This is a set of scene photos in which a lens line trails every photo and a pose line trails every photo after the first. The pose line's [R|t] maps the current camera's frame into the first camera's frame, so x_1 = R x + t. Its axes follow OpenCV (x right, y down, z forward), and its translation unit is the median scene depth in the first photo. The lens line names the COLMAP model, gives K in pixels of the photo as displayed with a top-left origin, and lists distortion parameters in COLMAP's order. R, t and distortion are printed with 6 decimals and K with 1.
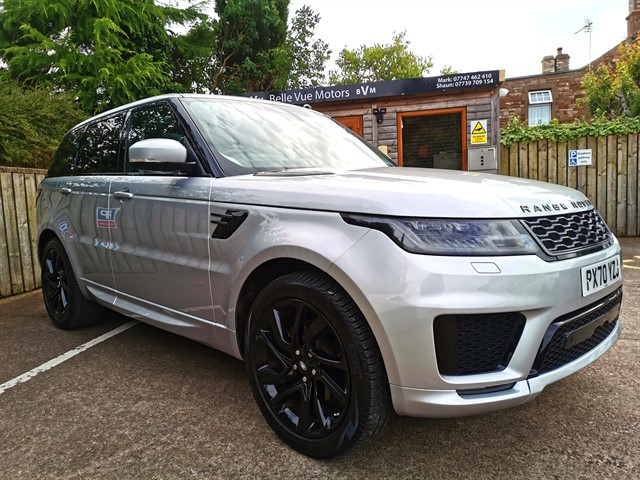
lens RADIAL K [[485.4, 0, 314.0], [0, 485.4, 242.6], [0, 0, 1]] dist [0.049476, -0.035999]
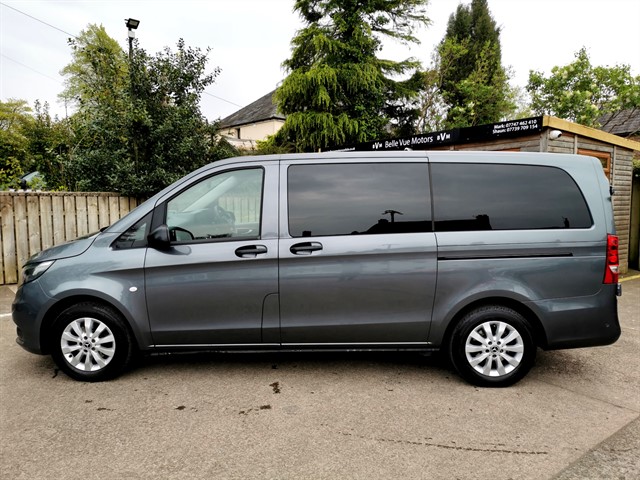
lens RADIAL K [[485.4, 0, 319.2], [0, 485.4, 236.0], [0, 0, 1]] dist [0.049476, -0.035999]
pose [[0.755026, 0.090238, -0.649456, 0.691518], [-0.093565, 0.995176, 0.029498, -0.066244], [0.648985, 0.038495, 0.759827, -0.139955]]
